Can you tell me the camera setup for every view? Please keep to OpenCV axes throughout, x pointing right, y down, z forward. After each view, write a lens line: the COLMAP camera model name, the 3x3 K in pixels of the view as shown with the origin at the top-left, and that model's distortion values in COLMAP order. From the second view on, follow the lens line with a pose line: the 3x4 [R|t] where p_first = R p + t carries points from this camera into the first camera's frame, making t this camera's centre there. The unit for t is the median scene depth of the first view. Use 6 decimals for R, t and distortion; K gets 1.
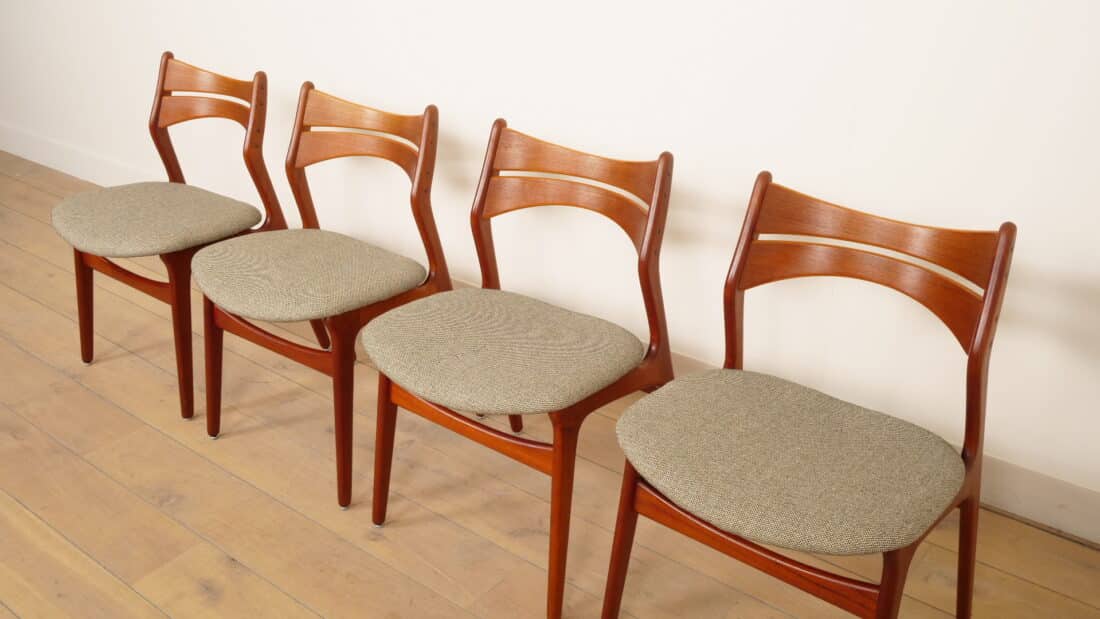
lens RADIAL K [[1057.7, 0, 559.6], [0, 1057.7, 314.4], [0, 0, 1]] dist [0.087277, 0.000000]
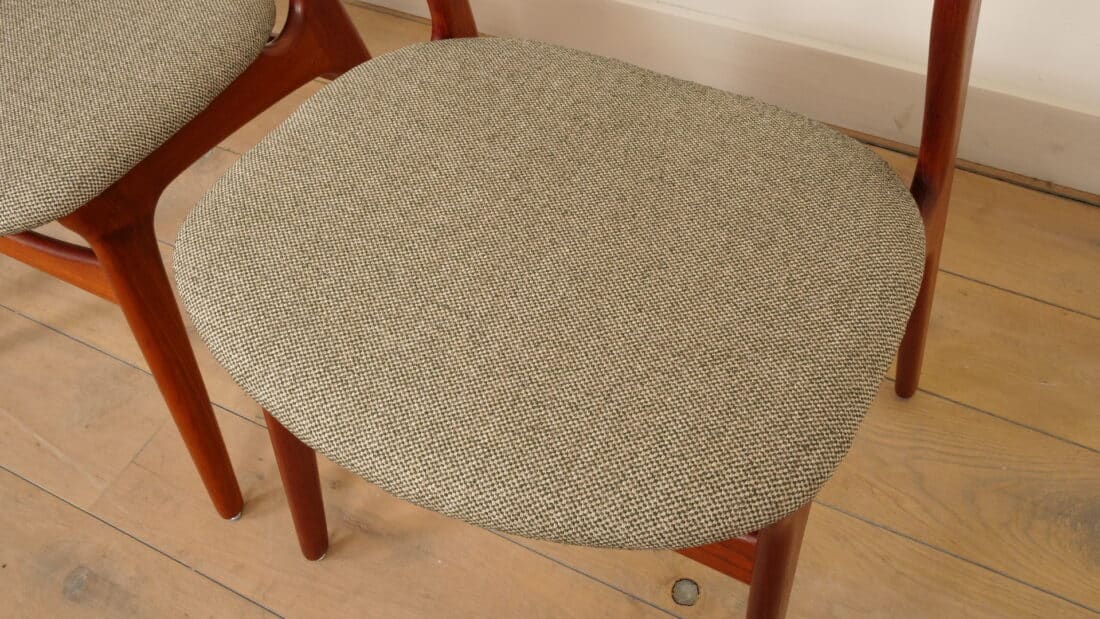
lens RADIAL K [[1131.0, 0, 550.1], [0, 1131.0, 312.8], [0, 0, 1]] dist [0.112521, 0.000000]
pose [[0.981997, -0.181058, 0.053850, 0.138370], [0.147088, 0.911788, 0.383417, -0.024441], [-0.118520, -0.368594, 0.922004, 0.407155]]
